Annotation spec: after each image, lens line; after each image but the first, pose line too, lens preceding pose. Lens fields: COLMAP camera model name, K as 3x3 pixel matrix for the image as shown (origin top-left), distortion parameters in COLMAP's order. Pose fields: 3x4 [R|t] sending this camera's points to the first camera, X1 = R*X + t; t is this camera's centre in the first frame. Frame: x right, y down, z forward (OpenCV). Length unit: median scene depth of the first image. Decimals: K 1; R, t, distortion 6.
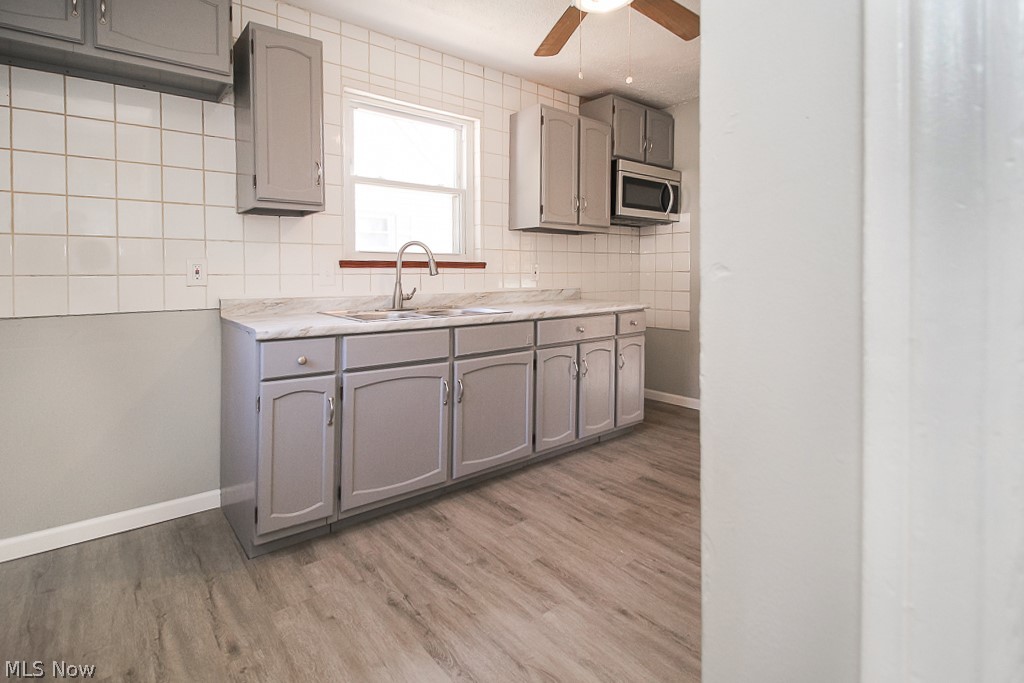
lens RADIAL K [[483.7, 0, 497.4], [0, 483.7, 280.6], [0, 0, 1]] dist [-0.003167, 0.000220]
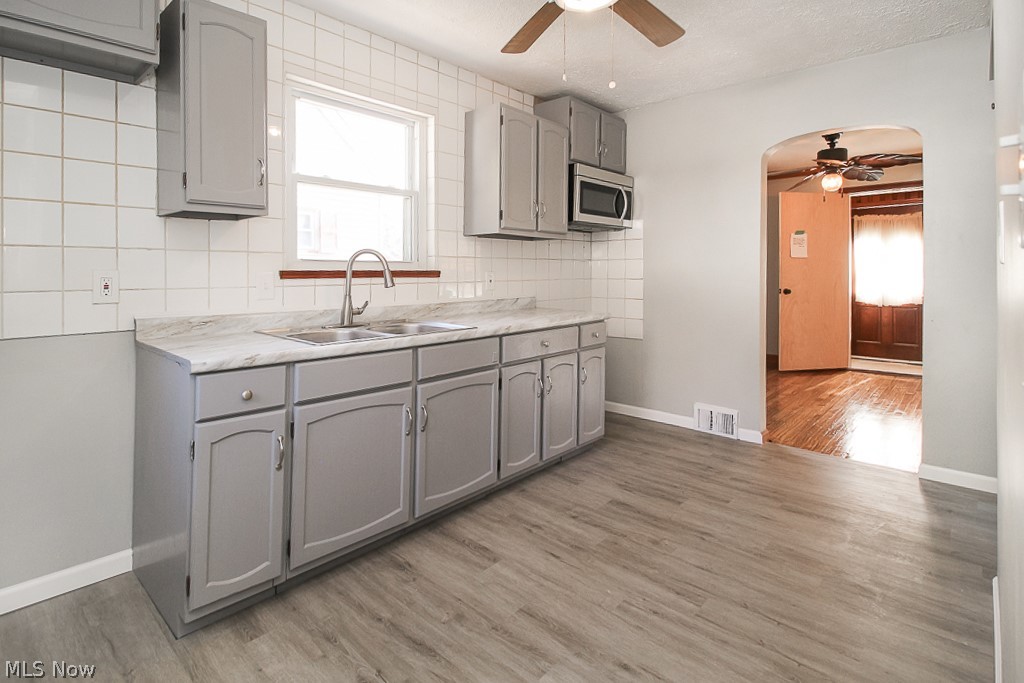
lens RADIAL K [[500.4, 0, 489.9], [0, 500.4, 270.4], [0, 0, 1]] dist [0.004335, -0.006852]
pose [[0.990745, 0.004004, 0.135678, -0.085610], [-0.001623, 0.999843, -0.017653, -0.031020], [-0.135728, 0.017269, 0.990596, 0.060382]]
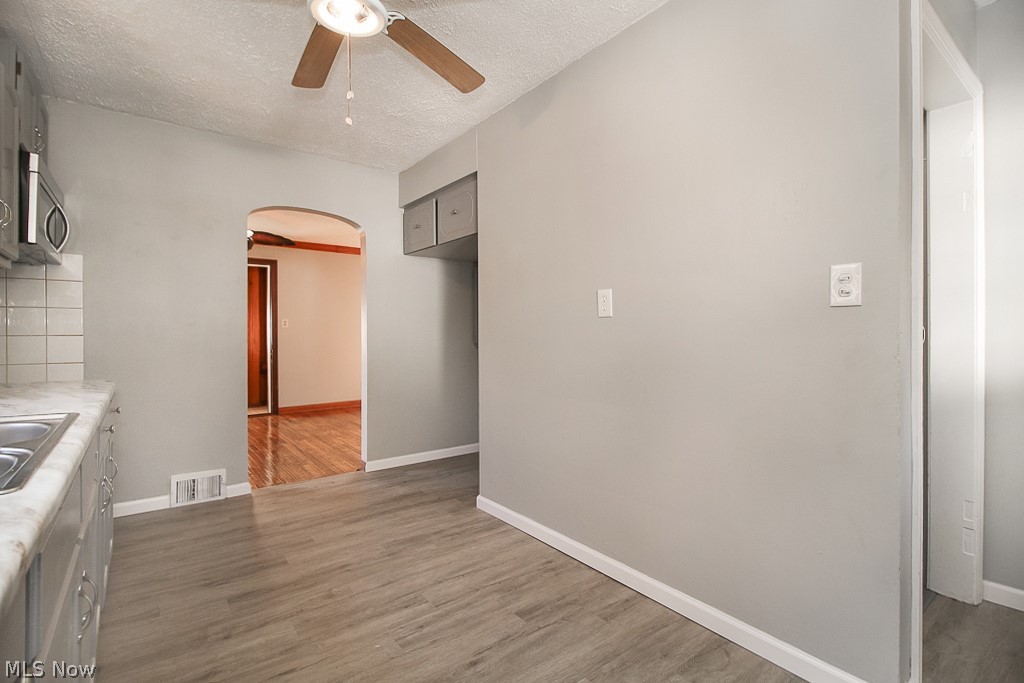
lens RADIAL K [[478.8, 0, 510.0], [0, 478.8, 335.4], [0, 0, 1]] dist [0.004794, -0.007011]
pose [[0.028930, 0.001925, 0.999580, -0.522003], [0.018879, 0.999819, -0.002472, -0.001640], [-0.999403, 0.018943, 0.028888, 0.612978]]
